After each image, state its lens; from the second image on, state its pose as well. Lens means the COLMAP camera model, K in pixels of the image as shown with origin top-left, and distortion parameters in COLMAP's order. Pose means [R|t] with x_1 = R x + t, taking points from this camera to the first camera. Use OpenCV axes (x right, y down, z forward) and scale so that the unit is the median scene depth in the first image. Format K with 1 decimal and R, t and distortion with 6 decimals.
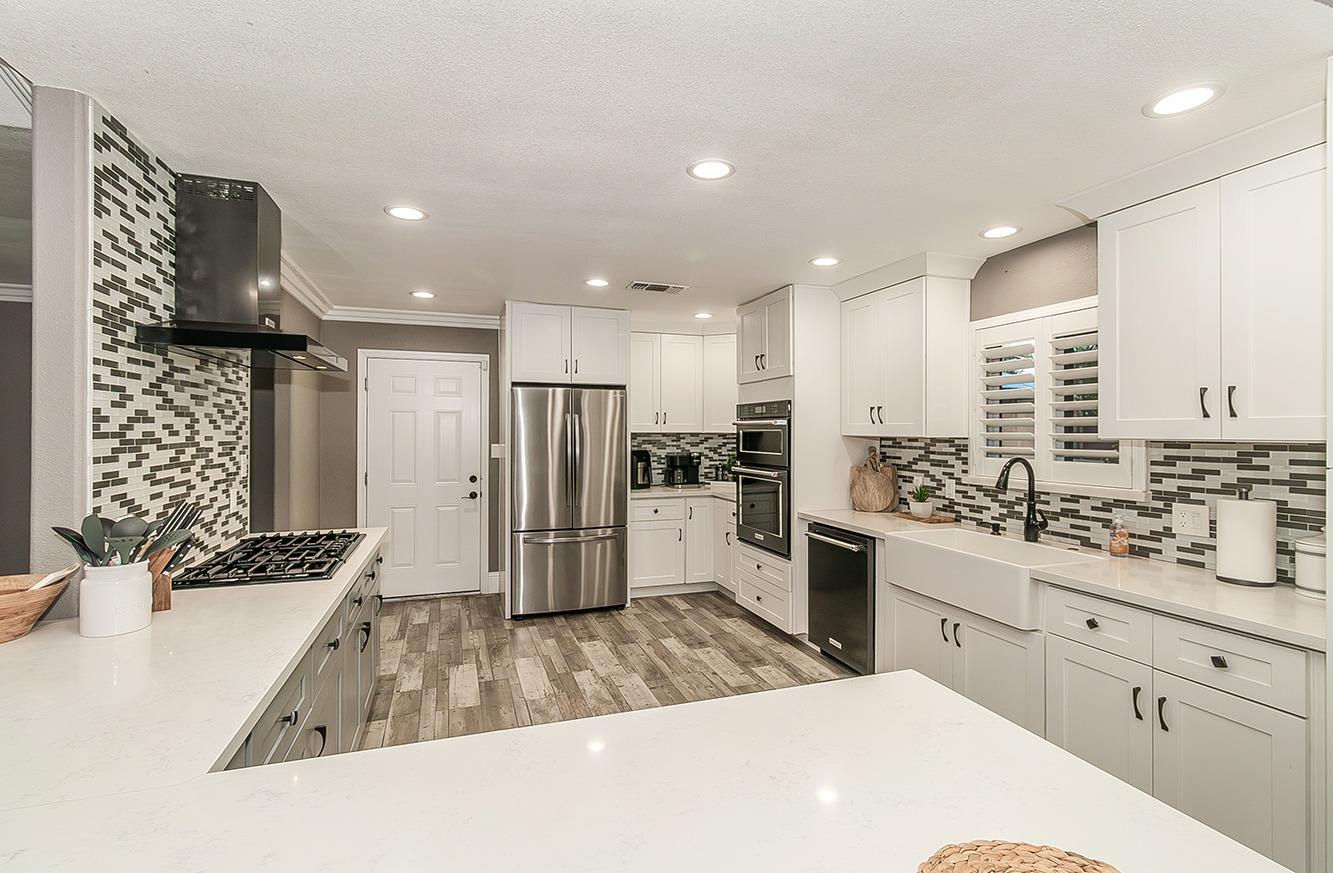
lens RADIAL K [[603.3, 0, 658.9], [0, 603.3, 429.5], [0, 0, 1]] dist [0.000537, 0.001057]
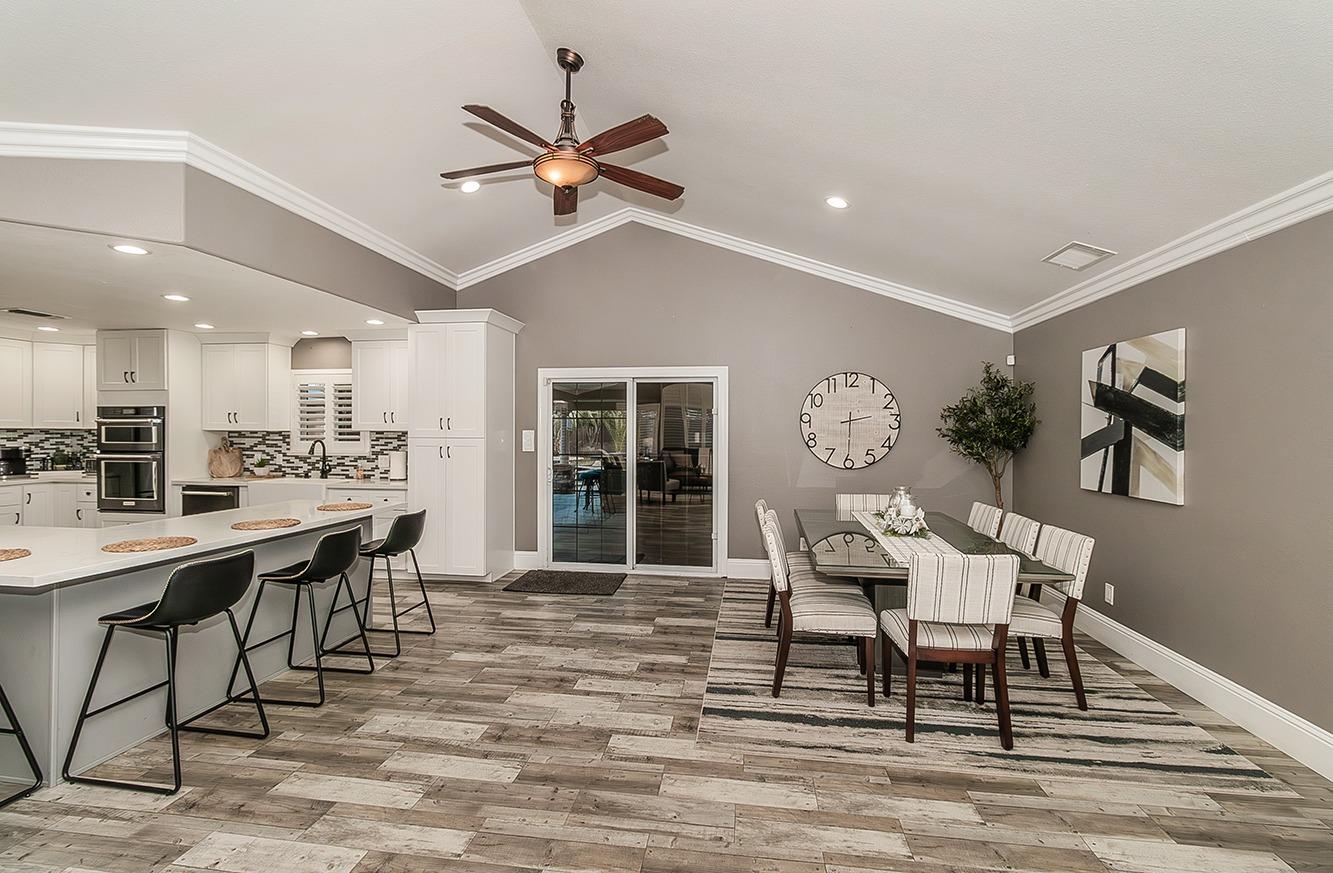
lens RADIAL K [[603.3, 0, 667.5], [0, 603.3, 434.8], [0, 0, 1]] dist [0.000537, 0.001057]
pose [[0.456994, -0.006757, 0.889444, -0.607725], [-0.004040, 0.999945, 0.009672, 0.002285], [-0.889460, -0.008014, 0.456942, -0.884024]]
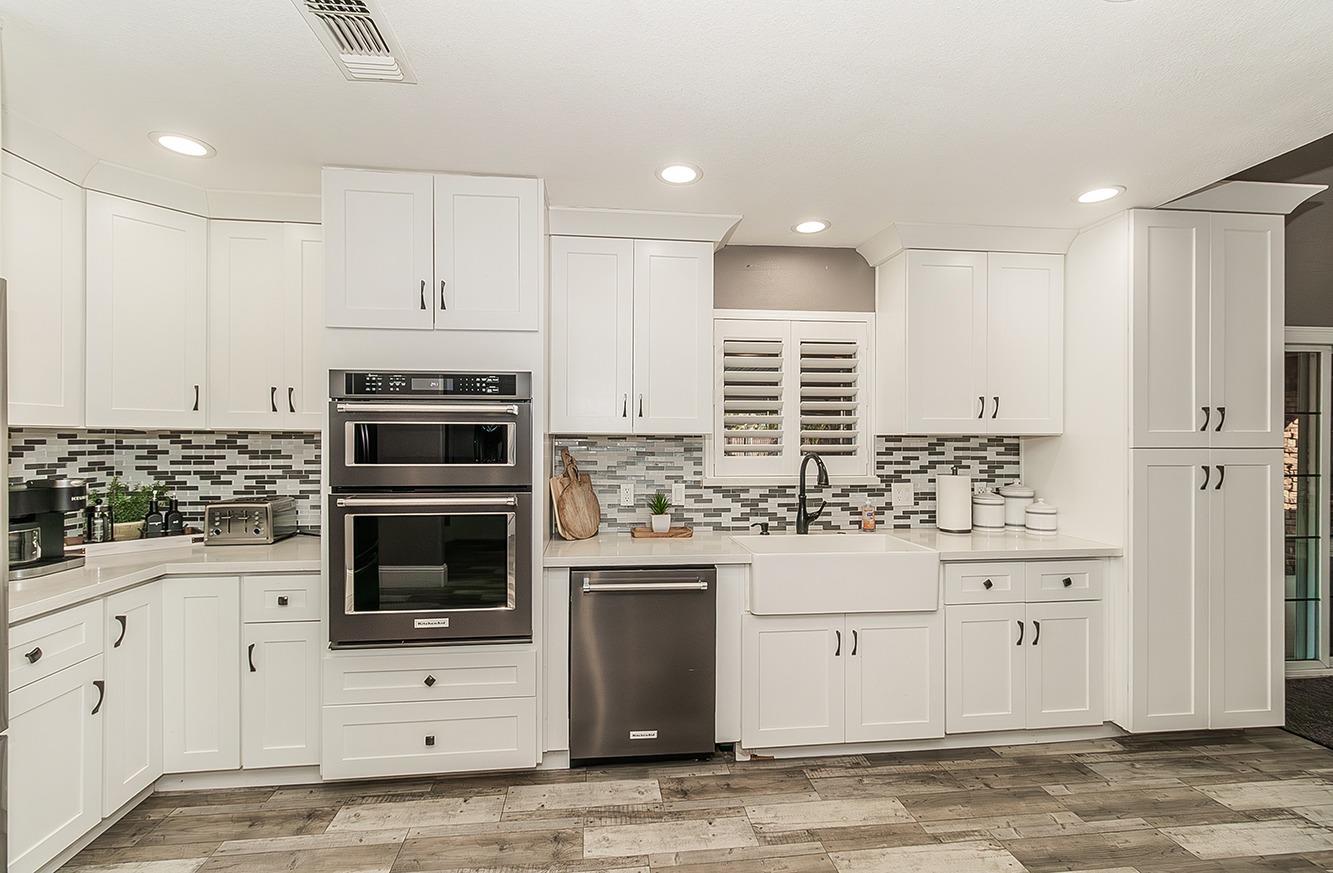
lens RADIAL K [[603.3, 0, 662.3], [0, 603.3, 435.5], [0, 0, 1]] dist [0.000537, 0.001057]
pose [[0.216055, 0.001016, 0.976381, -0.376499], [-0.004015, 0.999992, -0.000152, 0.013652], [-0.976373, -0.003887, 0.216057, 0.838717]]
